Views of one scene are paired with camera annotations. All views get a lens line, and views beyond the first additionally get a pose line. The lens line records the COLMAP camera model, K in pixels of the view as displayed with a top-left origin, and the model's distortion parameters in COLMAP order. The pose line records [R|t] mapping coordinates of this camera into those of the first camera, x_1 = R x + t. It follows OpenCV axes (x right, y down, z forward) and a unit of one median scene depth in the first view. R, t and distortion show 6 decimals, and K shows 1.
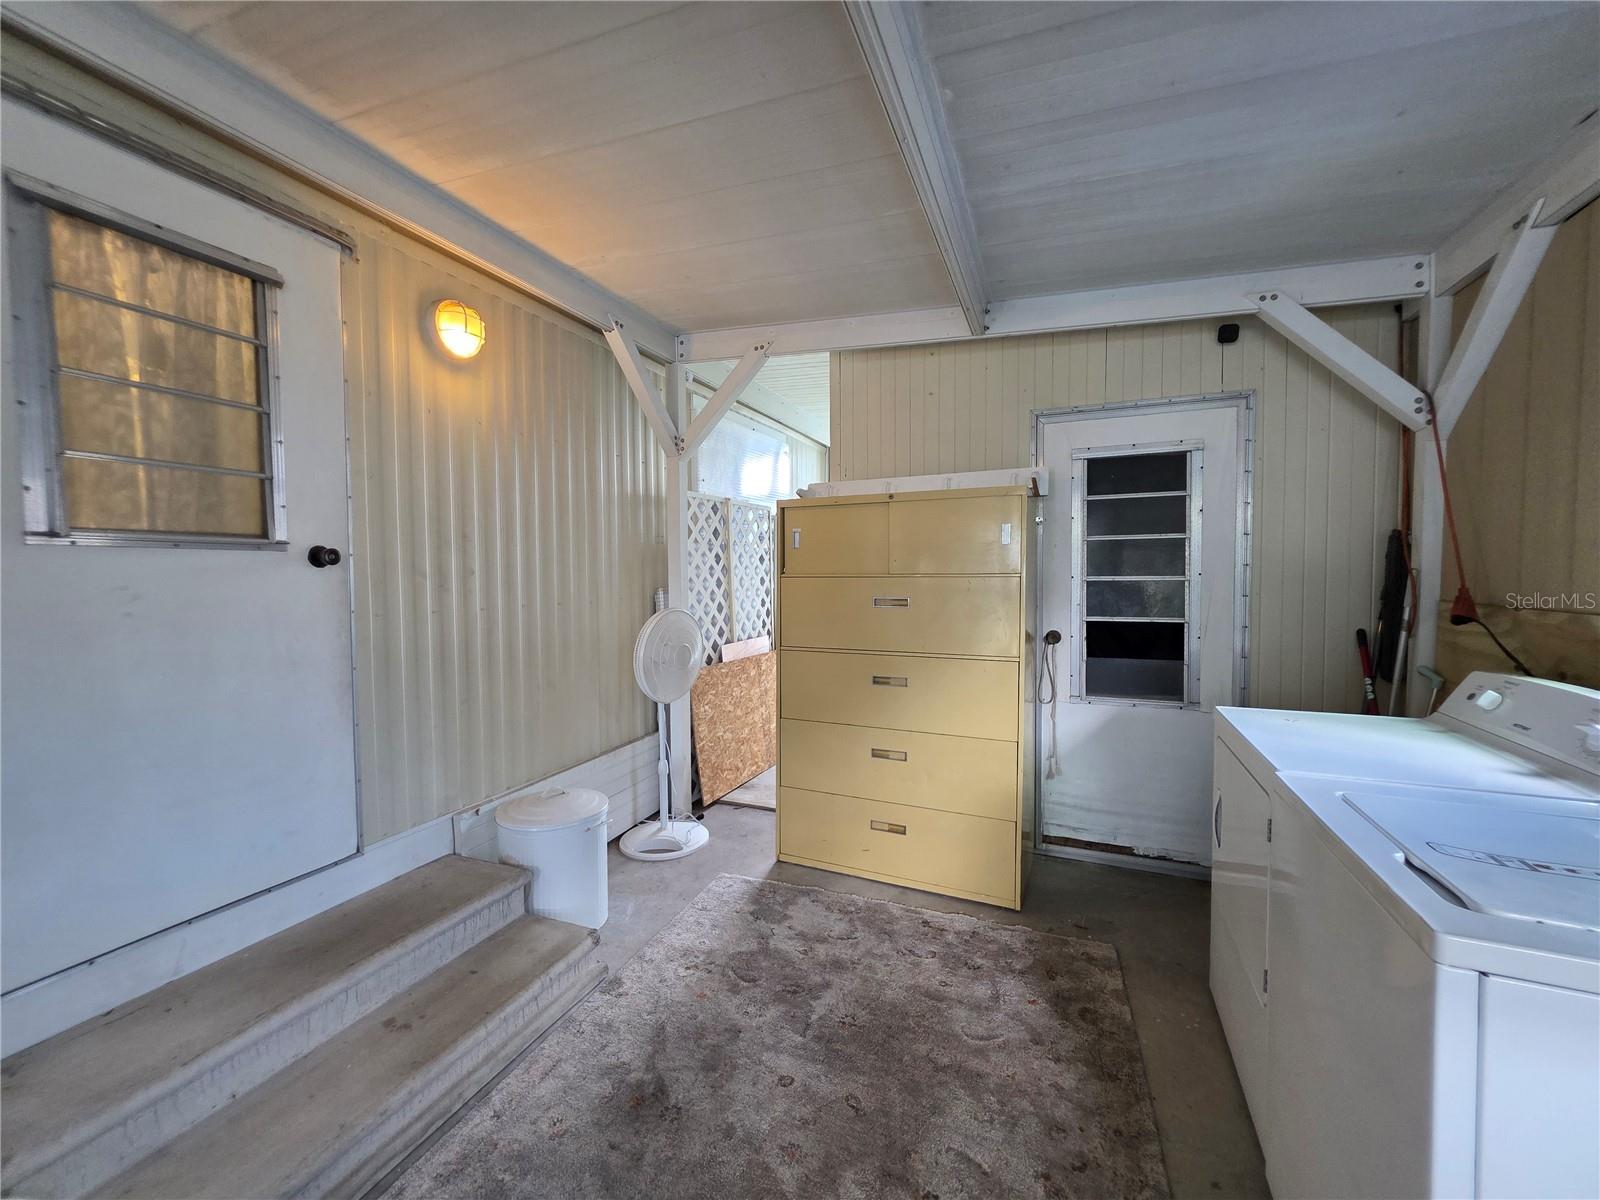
lens RADIAL K [[643.5, 0, 799.9], [0, 643.5, 598.9], [0, 0, 1]] dist [0.001328, -0.000503]
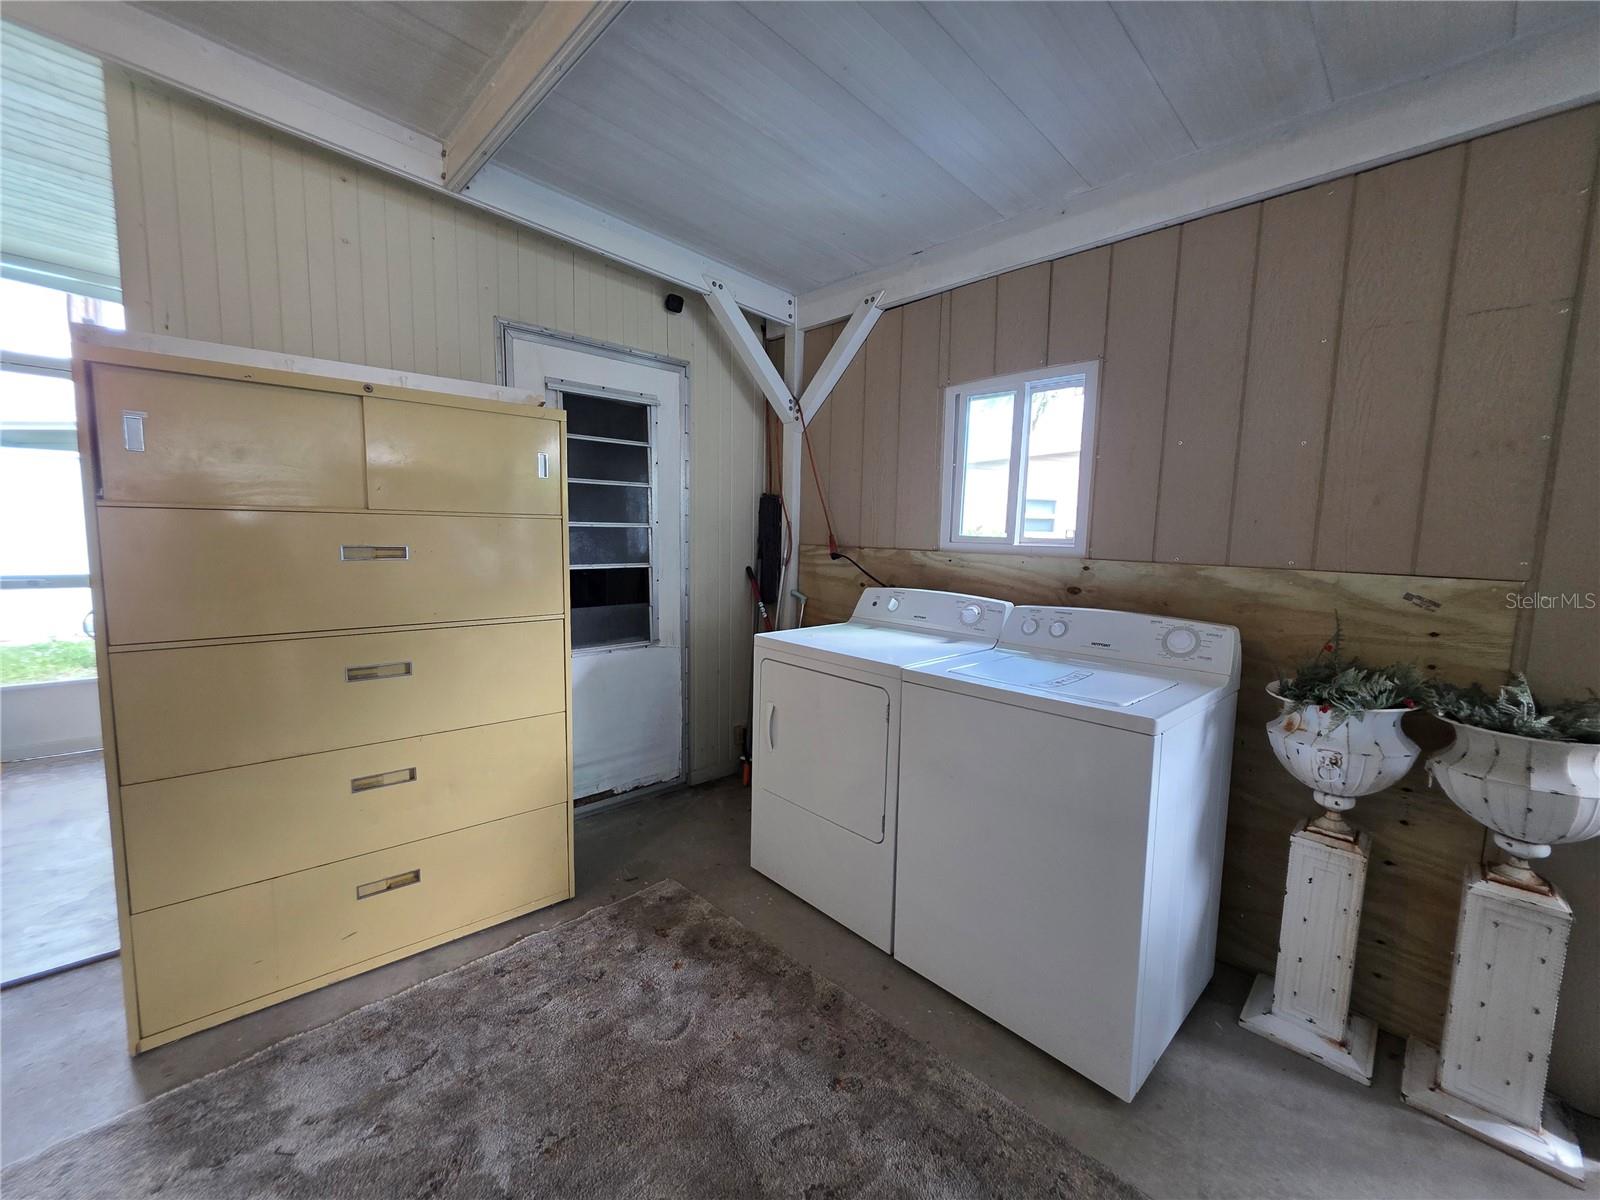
lens RADIAL K [[645.3, 0, 804.2], [0, 645.3, 599.5], [0, 0, 1]] dist [0.000642, -0.000586]
pose [[0.399493, -0.083067, 0.912965, -0.303032], [0.015010, 0.996346, 0.084085, 0.004290], [-0.916613, -0.019888, 0.399280, 0.349474]]
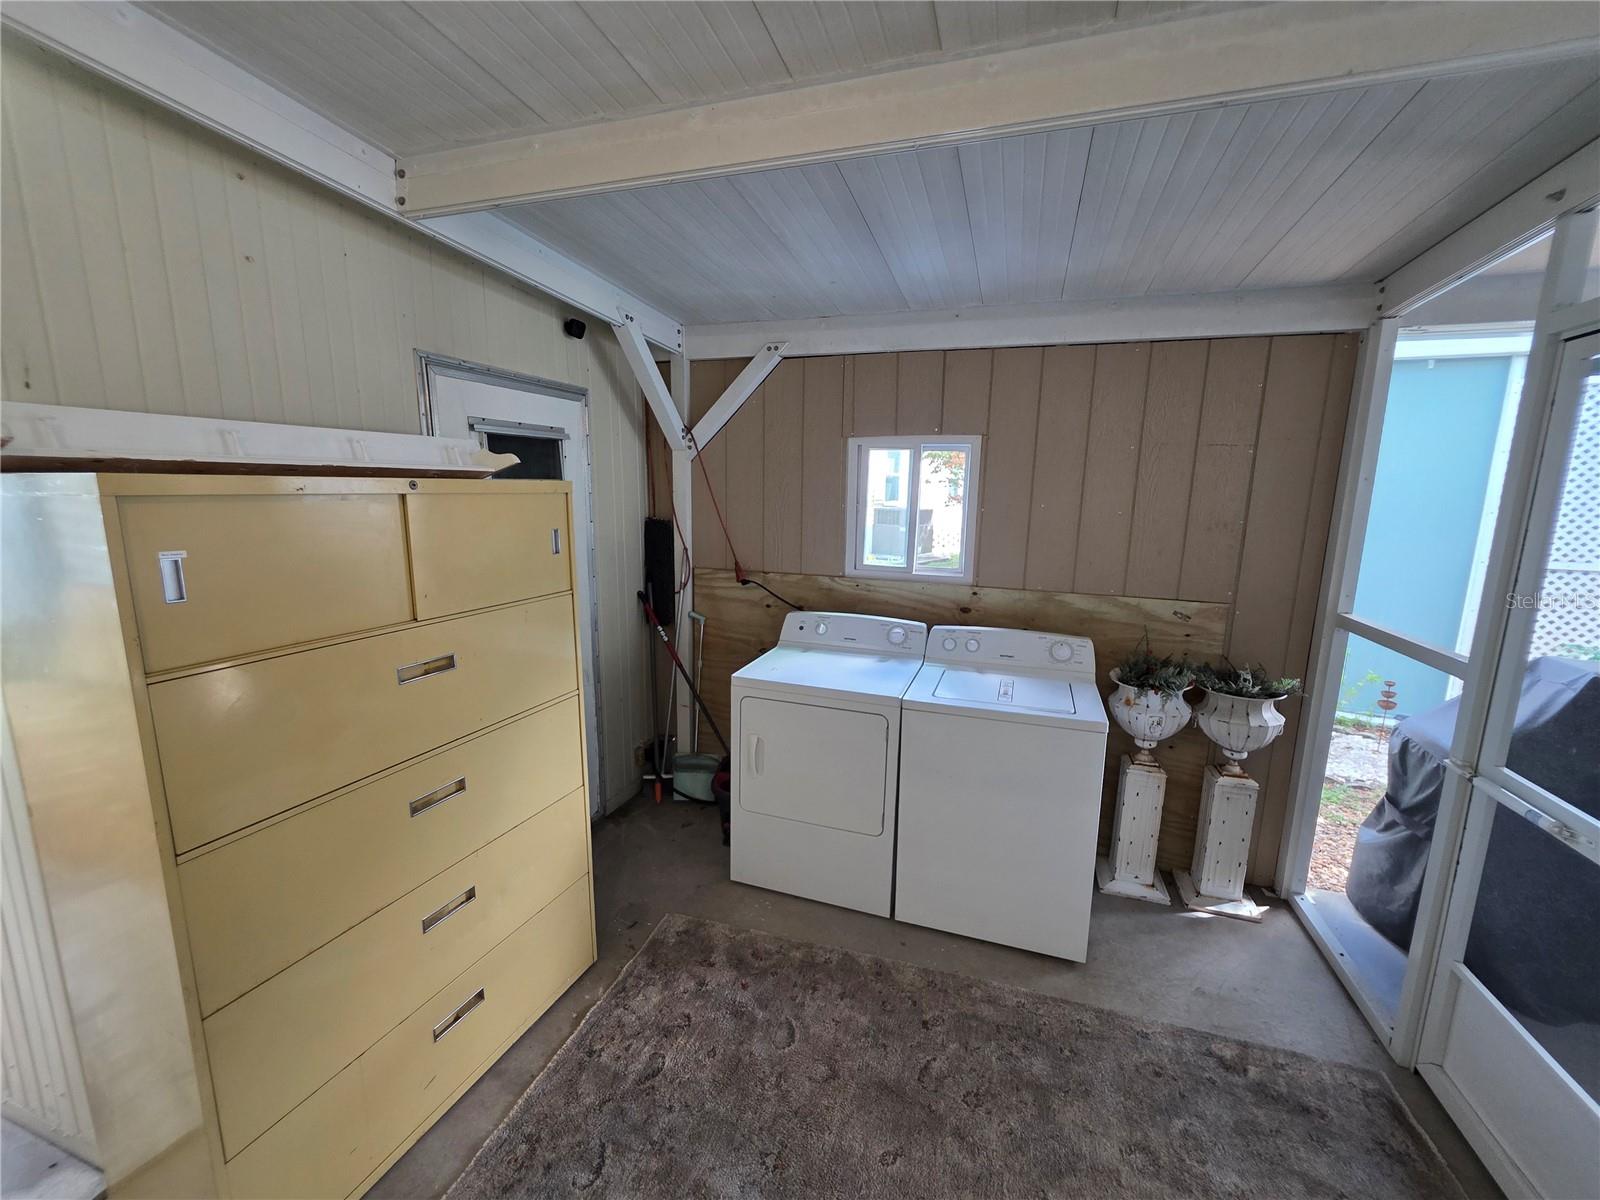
lens RADIAL K [[645.3, 0, 804.2], [0, 645.3, 599.5], [0, 0, 1]] dist [0.000642, -0.000586]
pose [[-0.069535, -0.169971, 0.982993, -0.465221], [0.024890, 0.984775, 0.172040, -0.154211], [-0.997269, 0.036429, -0.064245, 0.727319]]
